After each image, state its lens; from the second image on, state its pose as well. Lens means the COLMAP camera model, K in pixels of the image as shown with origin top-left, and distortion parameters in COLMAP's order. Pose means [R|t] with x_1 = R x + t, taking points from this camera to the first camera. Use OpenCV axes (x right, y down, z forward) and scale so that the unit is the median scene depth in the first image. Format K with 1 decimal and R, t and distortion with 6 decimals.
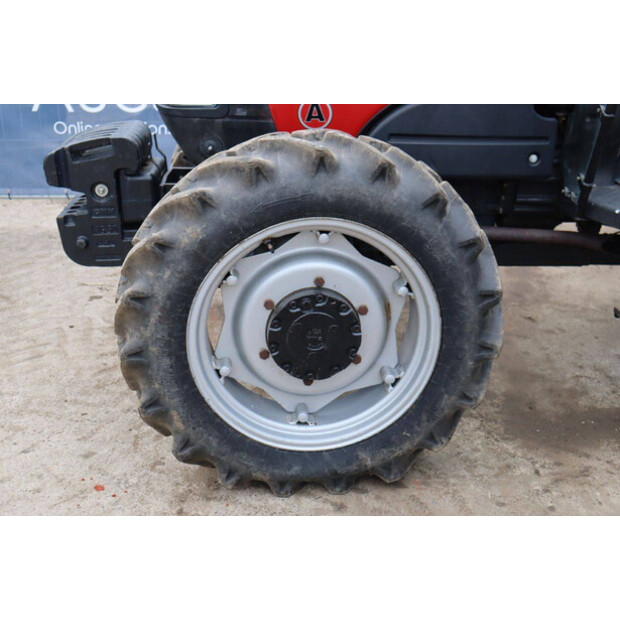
lens RADIAL K [[912.9, 0, 310.0], [0, 912.9, 310.0], [0, 0, 1]] dist [0.046499, 0.025459]
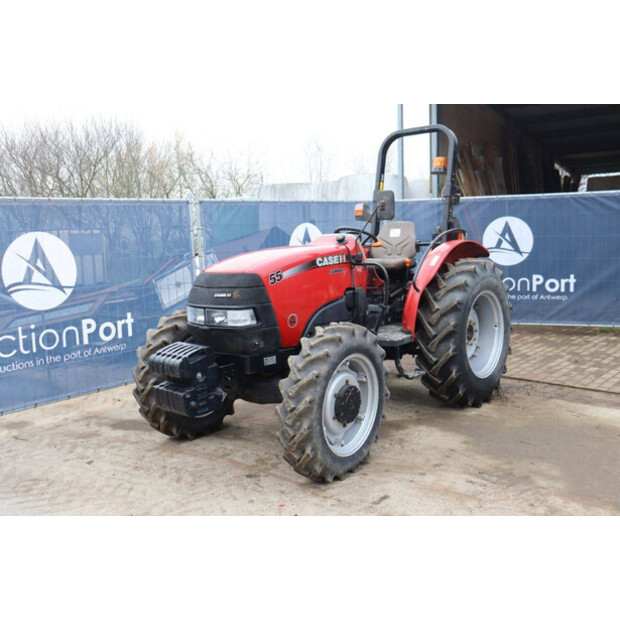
lens RADIAL K [[623.5, 0, 310.0], [0, 623.5, 310.0], [0, 0, 1]] dist [-0.067164, 0.011132]
pose [[0.666834, -0.118324, 0.735753, -1.240915], [0.294981, 0.948582, -0.114799, -0.049284], [-0.684338, 0.293585, 0.667450, -0.112141]]
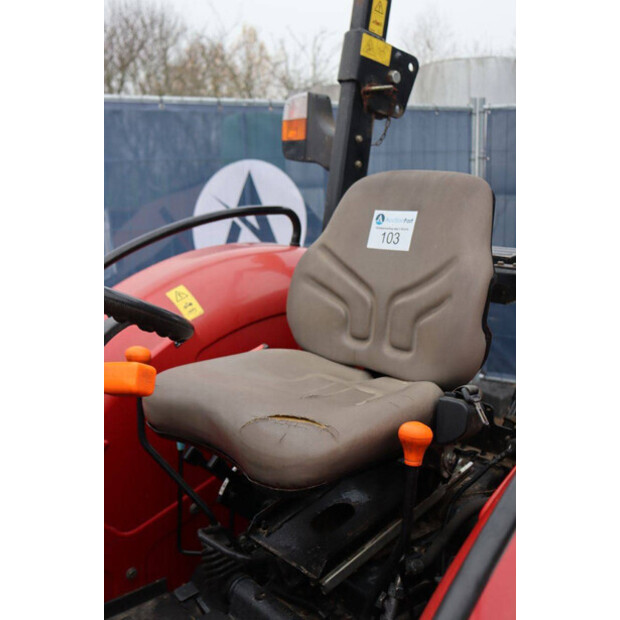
lens RADIAL K [[699.3, 0, 310.0], [0, 699.3, 310.0], [0, 0, 1]] dist [0.012320, 0.005920]
pose [[0.782036, -0.145785, 0.605943, 0.386092], [0.242984, 0.966640, -0.081032, -0.420693], [-0.573915, 0.210605, 0.791370, 0.795157]]
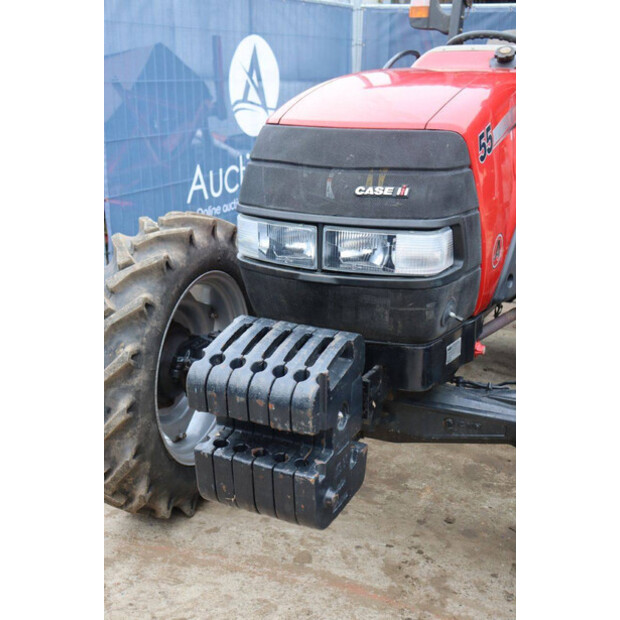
lens RADIAL K [[810.8, 0, 310.0], [0, 810.8, 310.0], [0, 0, 1]] dist [0.031516, 0.091843]
pose [[0.447684, -0.249441, 0.858695, -0.913374], [0.305889, 0.945089, 0.115061, -0.345397], [-0.840244, 0.211154, 0.499403, 0.821618]]
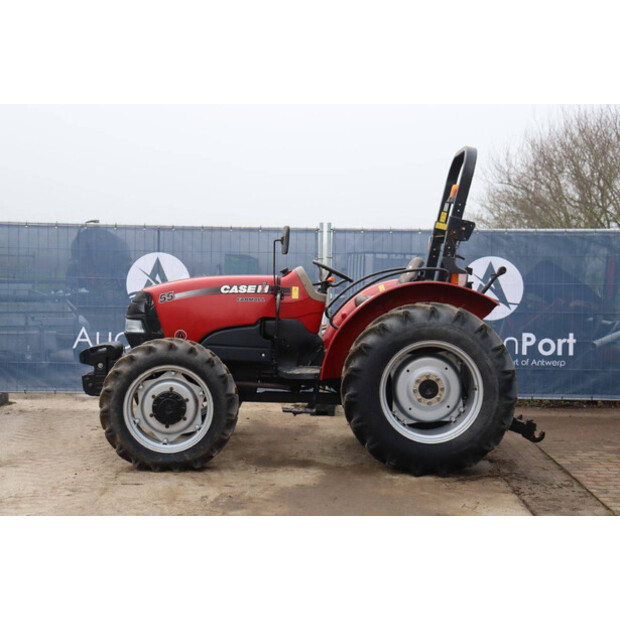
lens RADIAL K [[884.6, 0, 310.0], [0, 884.6, 310.0], [0, 0, 1]] dist [0.059434, 0.043341]
pose [[0.999720, 0.019319, -0.013678, 0.469137], [-0.022560, 0.952569, -0.303485, 0.556816], [0.007166, 0.303708, 0.952738, -1.698075]]
